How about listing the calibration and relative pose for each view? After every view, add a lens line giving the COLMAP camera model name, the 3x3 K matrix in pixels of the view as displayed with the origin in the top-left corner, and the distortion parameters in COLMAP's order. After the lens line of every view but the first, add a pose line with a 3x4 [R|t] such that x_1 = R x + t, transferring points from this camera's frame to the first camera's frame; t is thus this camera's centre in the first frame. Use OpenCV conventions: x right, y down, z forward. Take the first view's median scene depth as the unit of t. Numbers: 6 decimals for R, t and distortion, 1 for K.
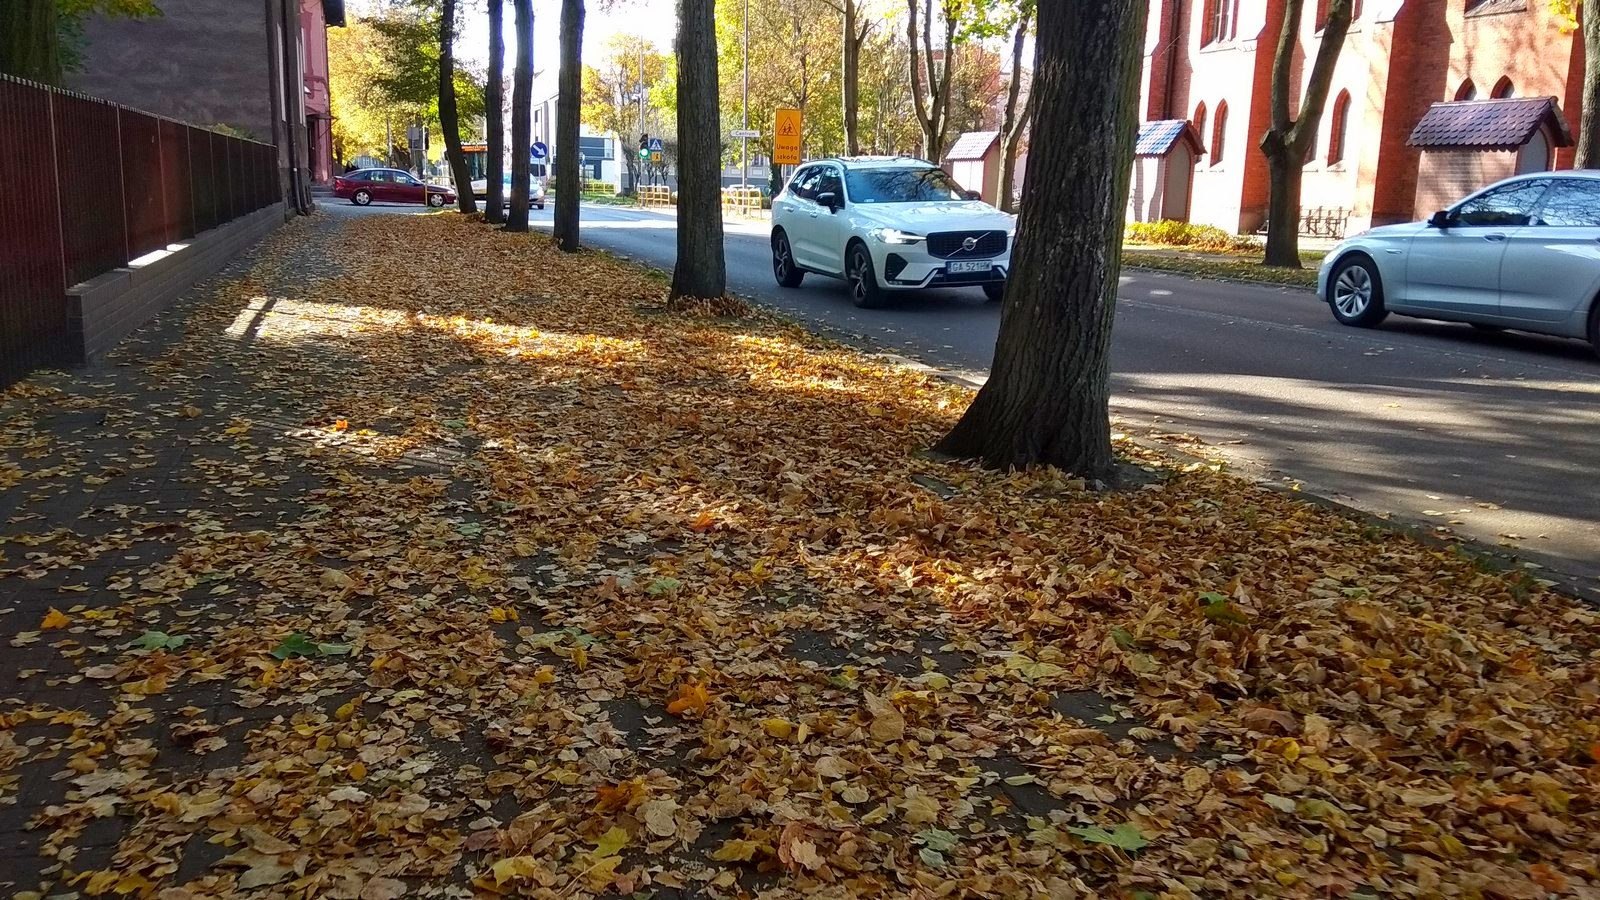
lens RADIAL K [[1301.8, 0, 798.9], [0, 1301.8, 445.3], [0, 0, 1]] dist [0.088744, -0.156353]
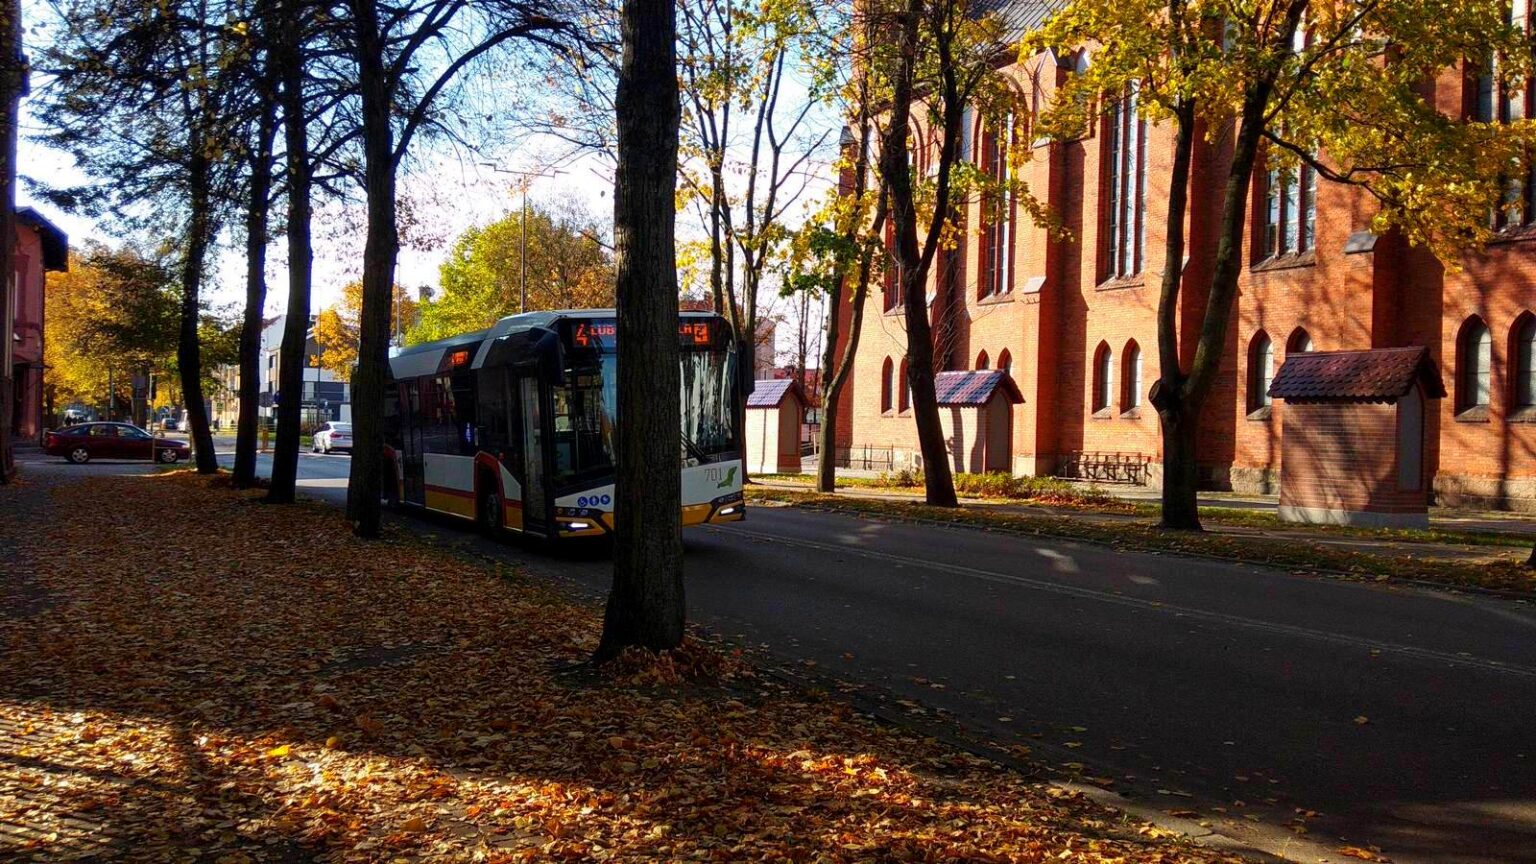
lens RADIAL K [[1249.7, 0, 767.0], [0, 1249.7, 427.4], [0, 0, 1]] dist [0.088744, -0.156353]
pose [[0.982549, -0.010542, 0.185705, -0.044463], [0.045961, 0.981193, -0.187479, -0.033569], [-0.180236, 0.192743, 0.964554, 0.122835]]
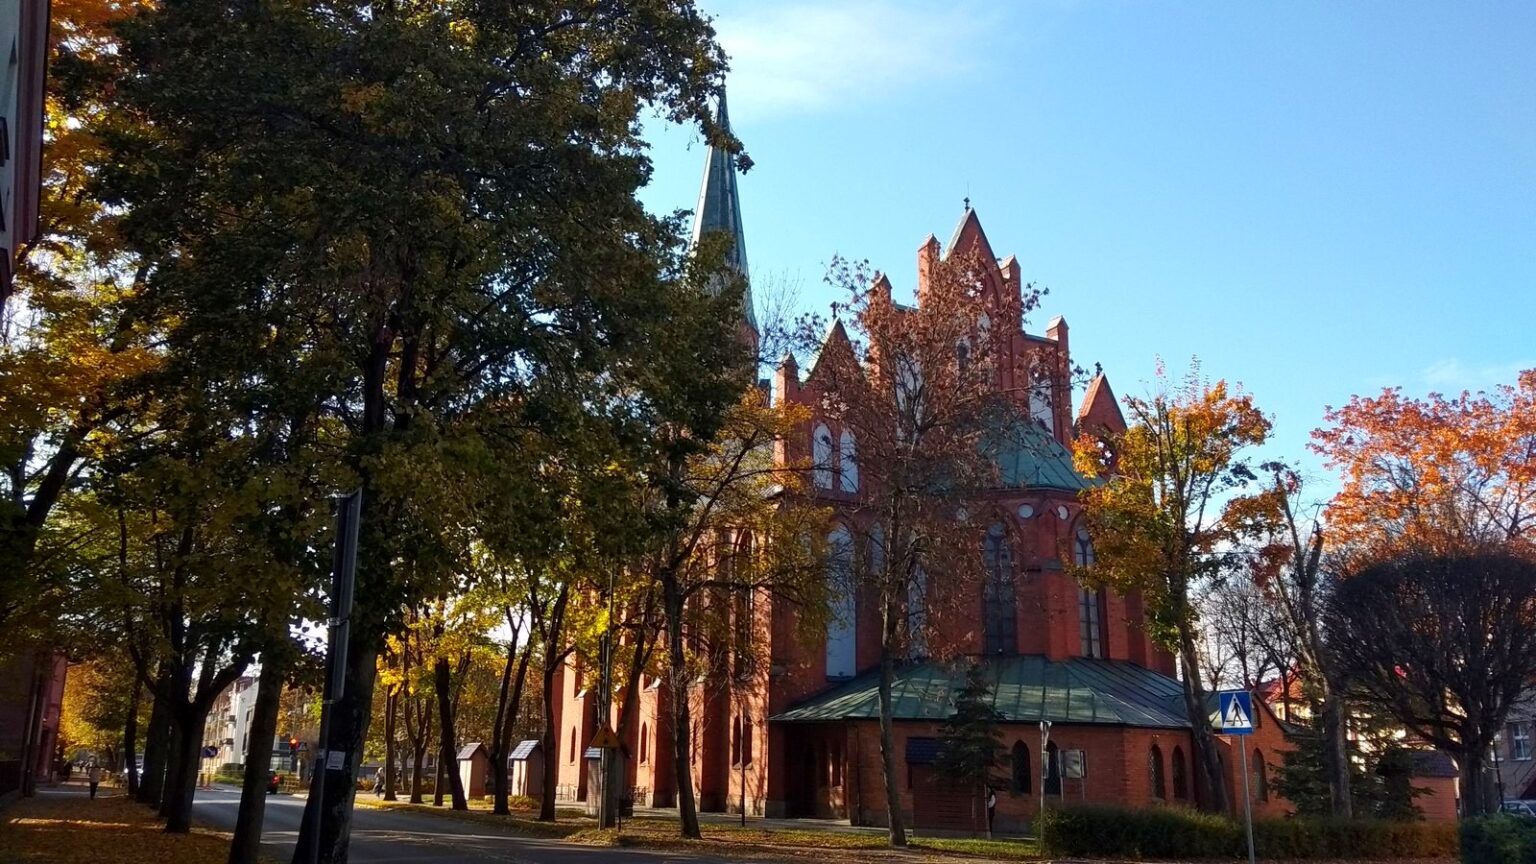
lens RADIAL K [[1249.7, 0, 767.0], [0, 1249.7, 427.4], [0, 0, 1]] dist [0.088744, -0.156353]
pose [[0.987023, 0.036578, 0.156357, 0.289230], [0.036843, 0.896151, -0.442217, 0.149692], [-0.156295, 0.442239, 0.883174, -0.786648]]
